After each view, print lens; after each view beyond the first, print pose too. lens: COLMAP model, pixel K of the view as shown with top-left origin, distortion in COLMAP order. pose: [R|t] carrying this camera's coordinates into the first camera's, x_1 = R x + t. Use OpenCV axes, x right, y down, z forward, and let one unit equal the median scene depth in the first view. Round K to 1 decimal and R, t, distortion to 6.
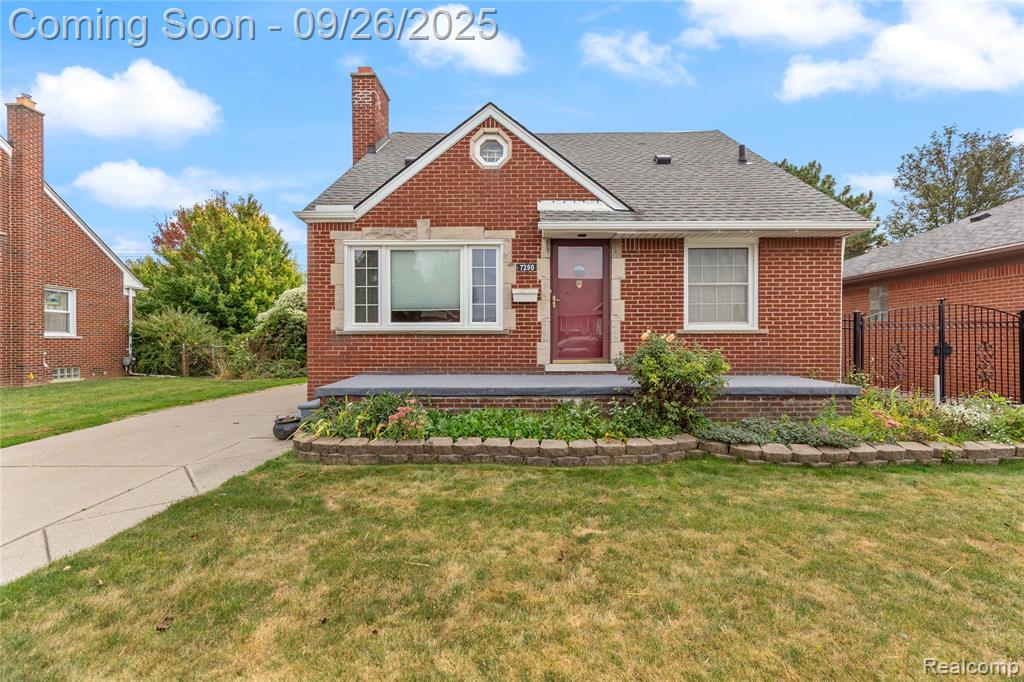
lens RADIAL K [[471.4, 0, 510.2], [0, 471.4, 342.3], [0, 0, 1]] dist [0.007339, -0.001452]
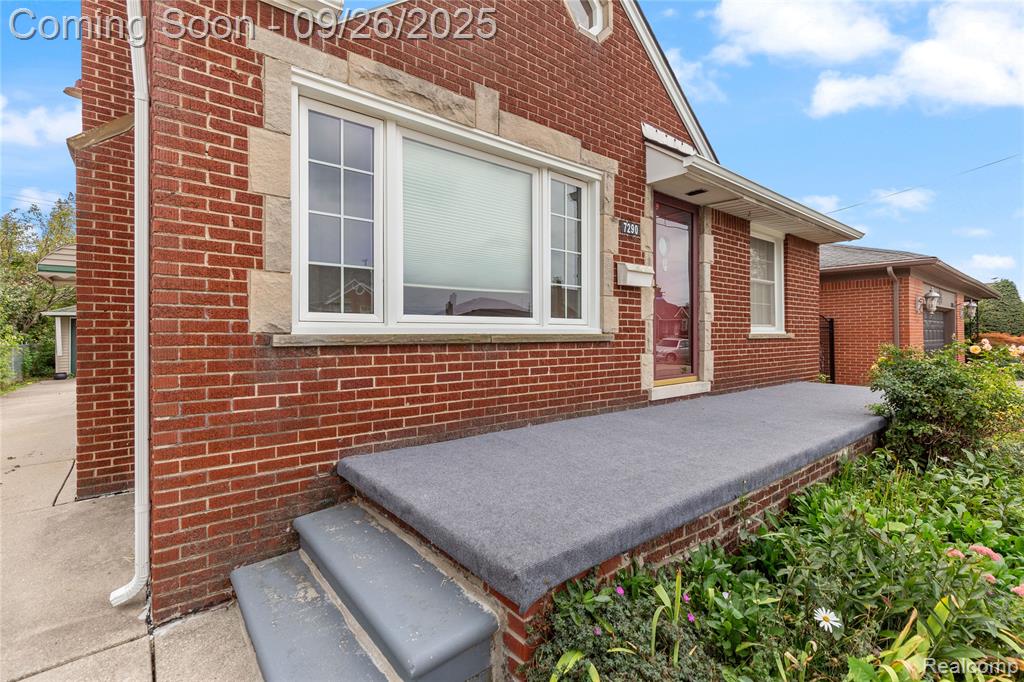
lens RADIAL K [[471.4, 0, 531.6], [0, 471.4, 334.1], [0, 0, 1]] dist [0.007339, -0.001452]
pose [[0.751266, 0.000863, 0.659999, -0.449271], [0.005056, 0.999962, -0.007063, -0.022095], [-0.659980, 0.008643, 0.751233, 0.635914]]
